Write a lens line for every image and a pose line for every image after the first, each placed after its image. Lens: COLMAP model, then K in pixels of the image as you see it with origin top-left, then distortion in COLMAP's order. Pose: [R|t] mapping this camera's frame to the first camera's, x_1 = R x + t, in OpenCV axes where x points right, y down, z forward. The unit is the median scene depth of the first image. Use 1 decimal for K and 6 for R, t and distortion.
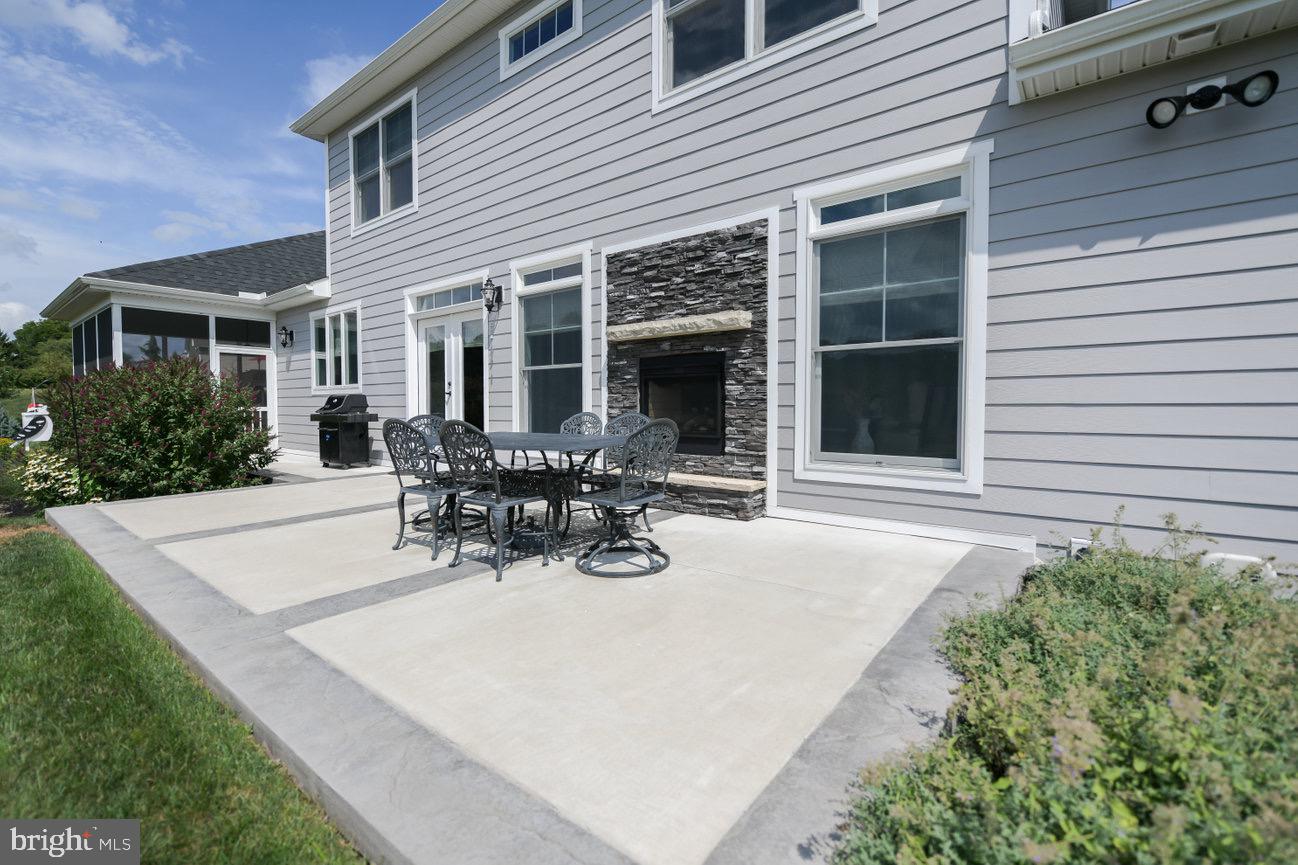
lens RADIAL K [[550.9, 0, 658.9], [0, 550.9, 426.3], [0, 0, 1]] dist [0.002547, -0.001431]
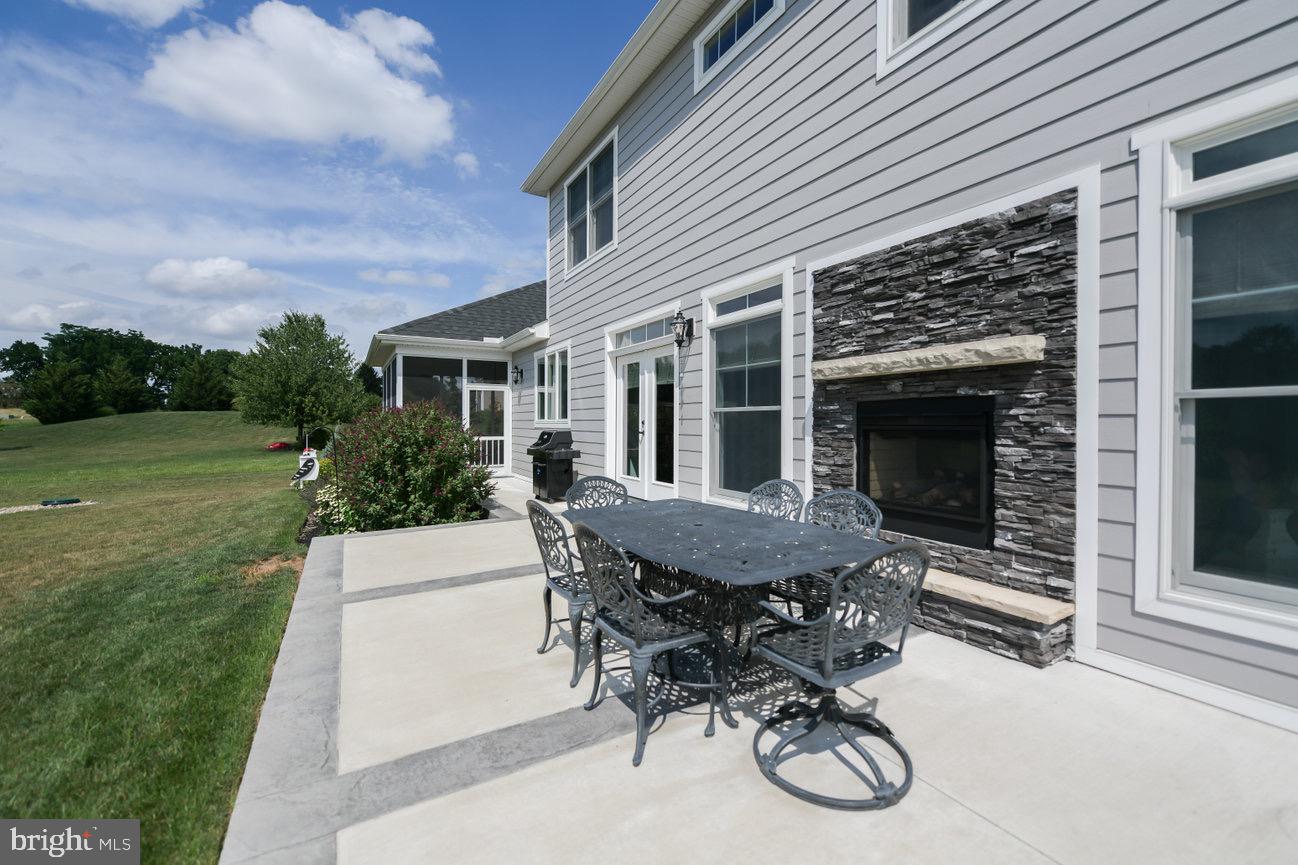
lens RADIAL K [[536.0, 0, 649.2], [0, 536.0, 426.6], [0, 0, 1]] dist [0.001049, -0.000323]
pose [[0.921441, 0.004986, -0.388486, -0.012252], [-0.016705, 0.999501, -0.026793, -0.068029], [0.388159, 0.031177, 0.921065, 0.218986]]
